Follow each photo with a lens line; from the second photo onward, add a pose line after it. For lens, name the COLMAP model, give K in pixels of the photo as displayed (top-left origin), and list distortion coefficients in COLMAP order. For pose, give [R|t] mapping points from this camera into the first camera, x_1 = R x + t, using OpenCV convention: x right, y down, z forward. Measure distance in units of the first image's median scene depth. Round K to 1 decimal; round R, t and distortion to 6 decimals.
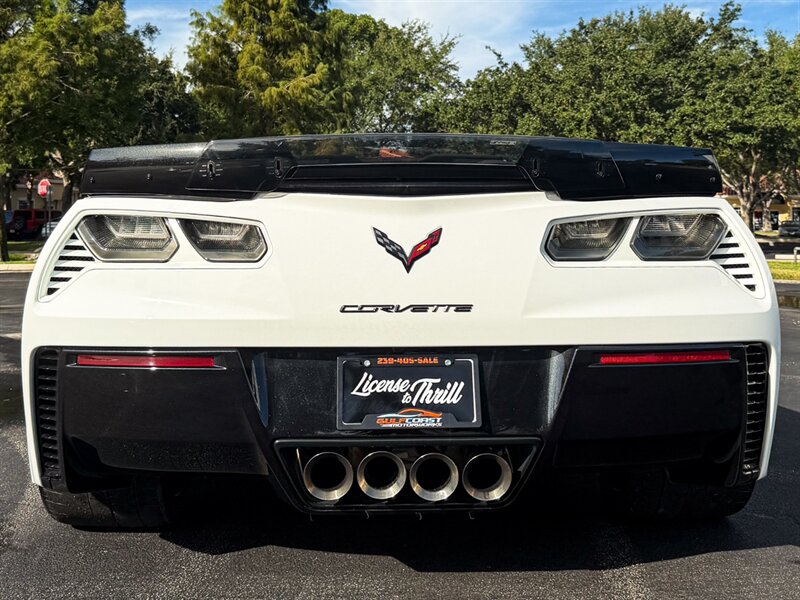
lens RADIAL K [[954.4, 0, 398.1], [0, 954.4, 175.4], [0, 0, 1]] dist [0.196395, -0.423424]
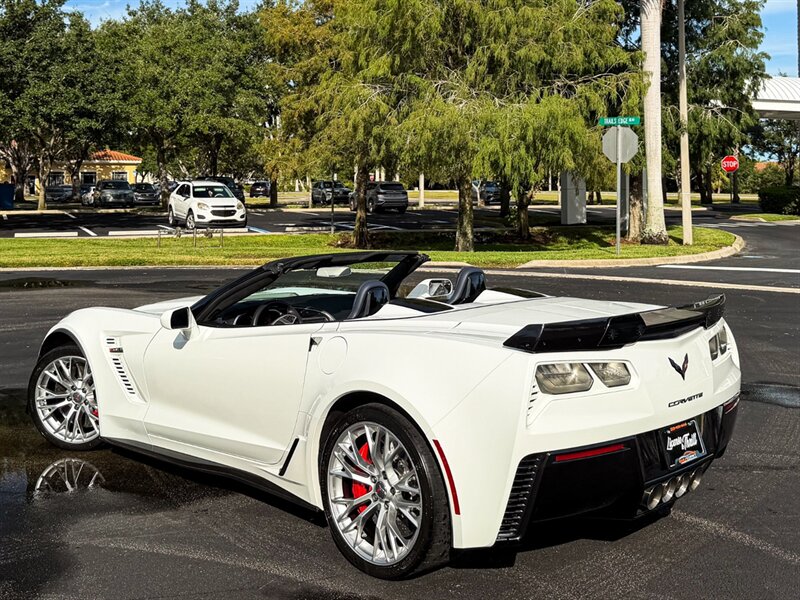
lens RADIAL K [[953.7, 0, 406.7], [0, 953.7, 142.5], [0, 0, 1]] dist [0.173895, -0.364175]
pose [[0.712321, 0.030863, 0.701175, -1.730186], [-0.039383, 0.999216, -0.003973, -0.336617], [-0.700748, -0.024785, 0.712978, 0.030049]]
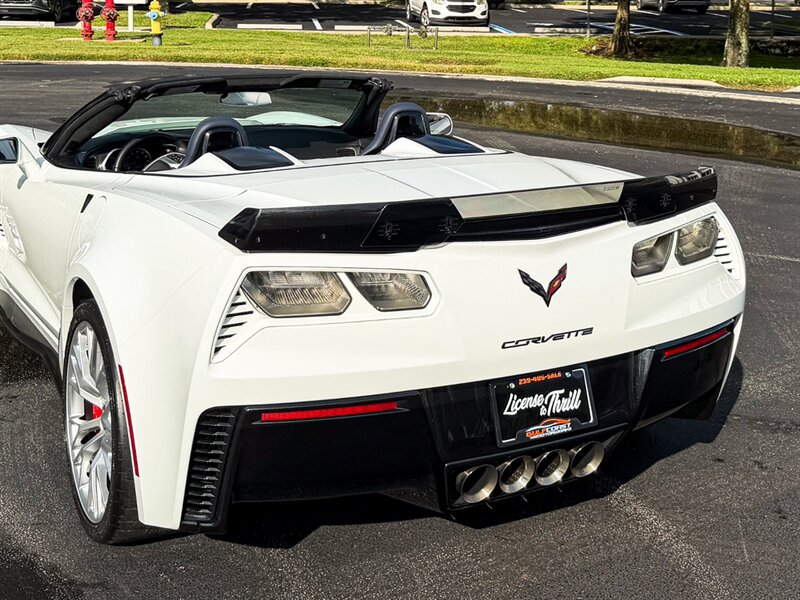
lens RADIAL K [[1111.8, 0, 395.3], [0, 1111.8, 35.3], [0, 0, 1]] dist [0.214038, -0.497643]
pose [[0.891442, -0.011386, 0.452992, -0.777364], [-0.041185, 0.993511, 0.106020, -0.367558], [-0.451259, -0.113167, 0.885188, -0.102635]]
